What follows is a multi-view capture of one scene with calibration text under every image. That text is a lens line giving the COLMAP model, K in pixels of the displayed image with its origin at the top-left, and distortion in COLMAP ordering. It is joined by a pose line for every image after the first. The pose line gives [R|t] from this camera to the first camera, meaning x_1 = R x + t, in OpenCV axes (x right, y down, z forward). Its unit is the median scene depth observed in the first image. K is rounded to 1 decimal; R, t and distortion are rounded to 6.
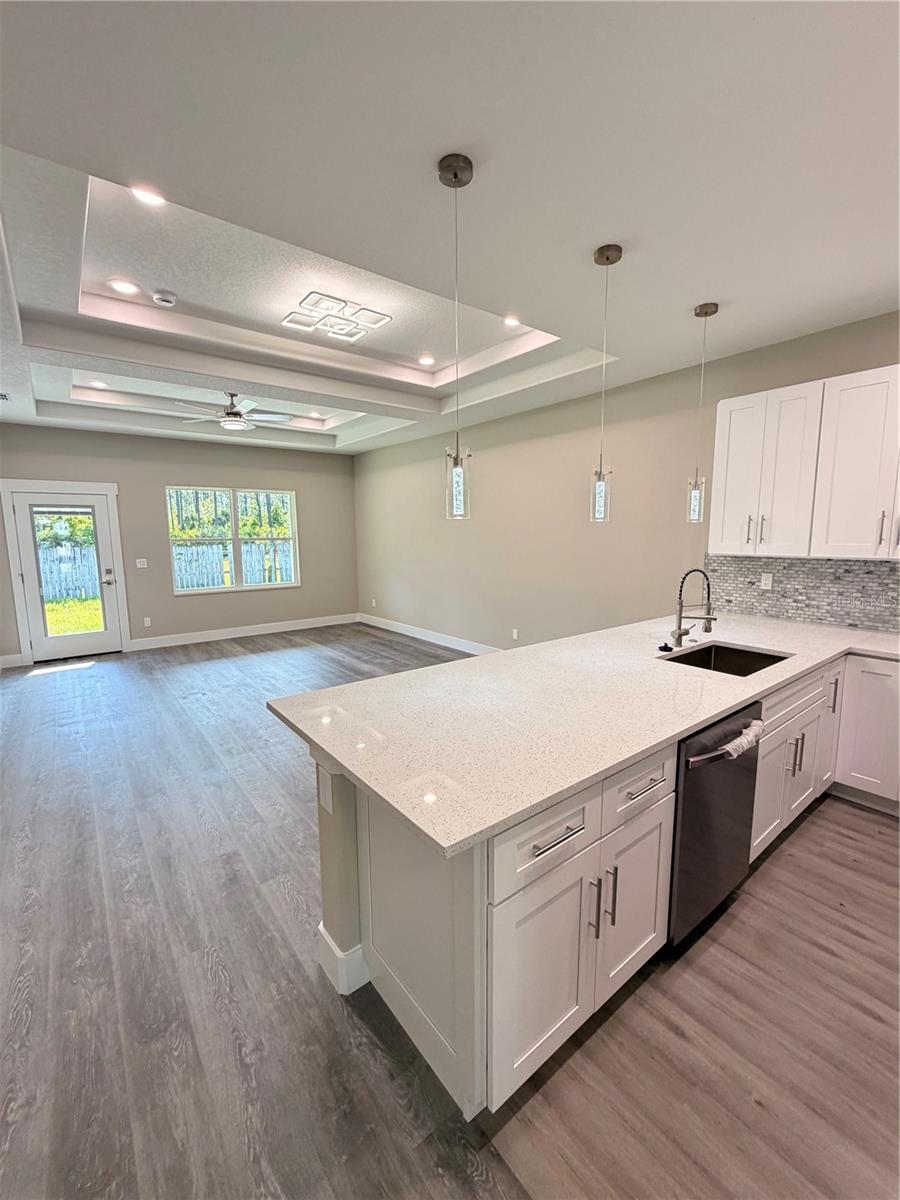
lens RADIAL K [[500.1, 0, 451.1], [0, 500.1, 600.1], [0, 0, 1]] dist [-0.002332, 0.001183]
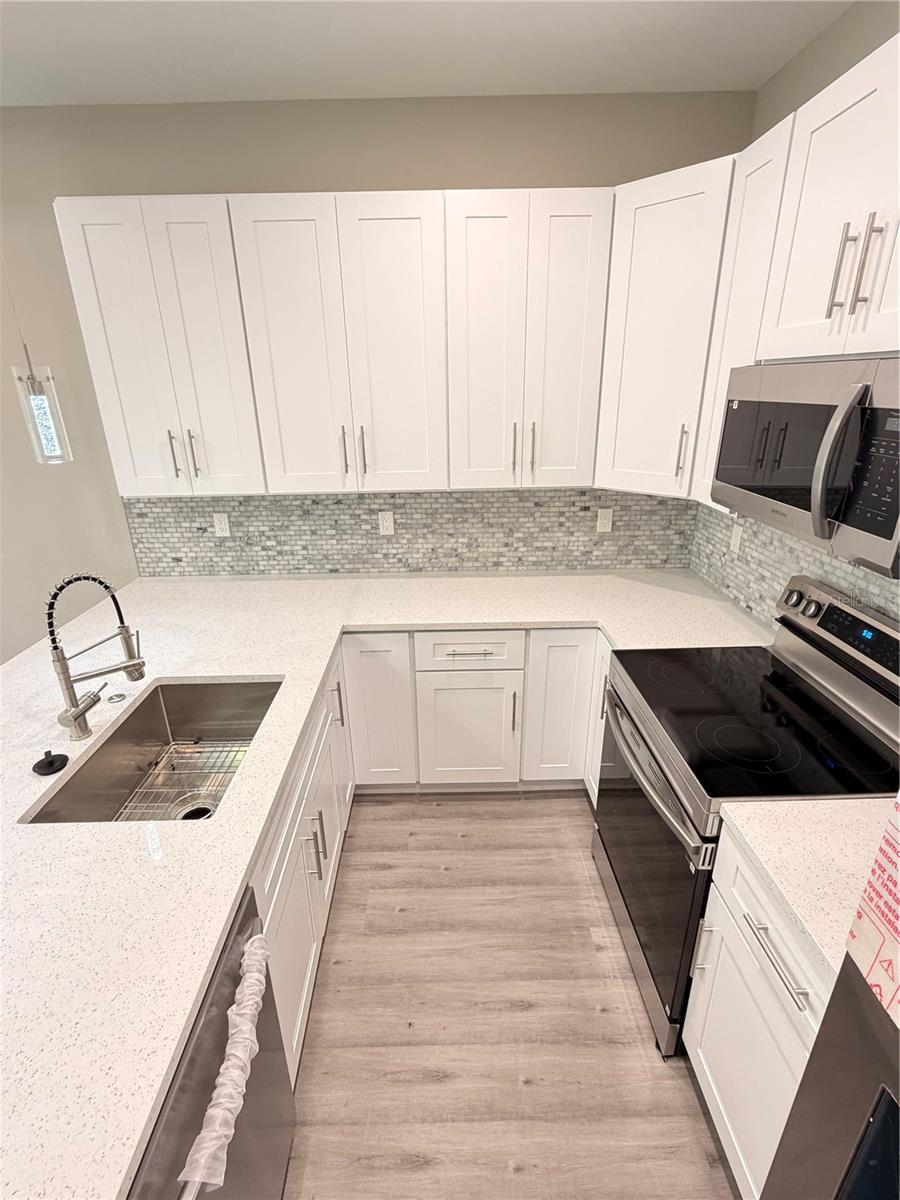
lens RADIAL K [[556.3, 0, 449.2], [0, 556.3, 599.1], [0, 0, 1]] dist [-0.001203, 0.000151]
pose [[0.601603, -0.288065, 0.745045, 0.228803], [0.123131, 0.955006, 0.269819, -0.106467], [-0.789248, -0.070586, 0.610004, 0.294066]]
